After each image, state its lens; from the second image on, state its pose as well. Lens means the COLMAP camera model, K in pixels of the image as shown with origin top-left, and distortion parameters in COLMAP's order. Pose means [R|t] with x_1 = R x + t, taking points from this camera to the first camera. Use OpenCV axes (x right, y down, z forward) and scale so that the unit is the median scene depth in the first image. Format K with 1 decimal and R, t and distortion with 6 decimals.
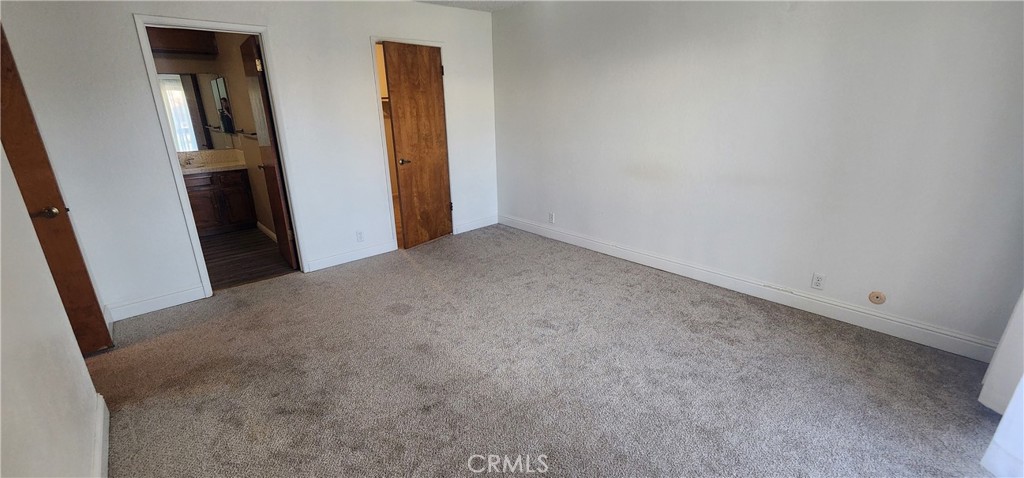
lens RADIAL K [[422.6, 0, 512.5], [0, 422.6, 237.9], [0, 0, 1]] dist [0.001475, 0.000039]
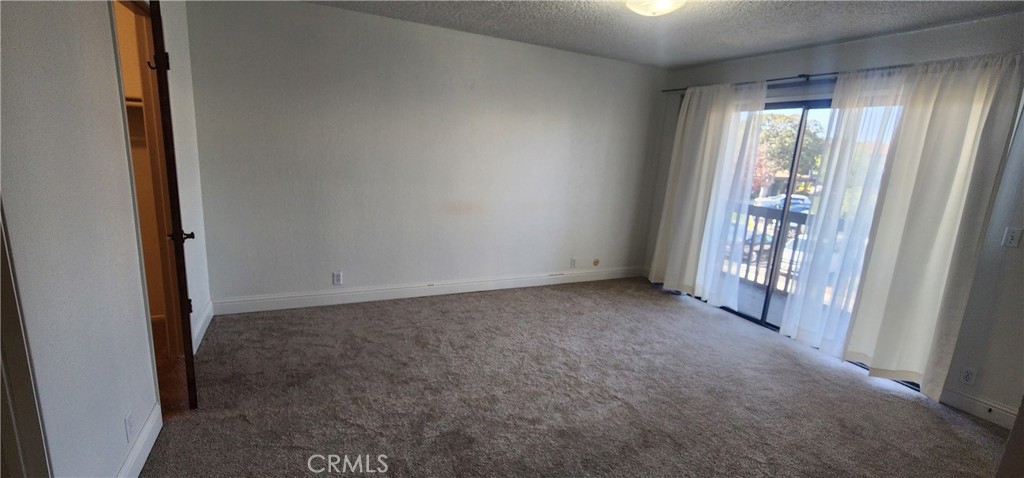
lens RADIAL K [[422.6, 0, 512.4], [0, 422.6, 242.4], [0, 0, 1]] dist [0.001475, 0.000039]
pose [[0.278922, -0.166018, 0.945854, -0.805963], [0.223078, 0.969201, 0.104333, -0.180337], [-0.934044, 0.181898, 0.307366, 0.653638]]
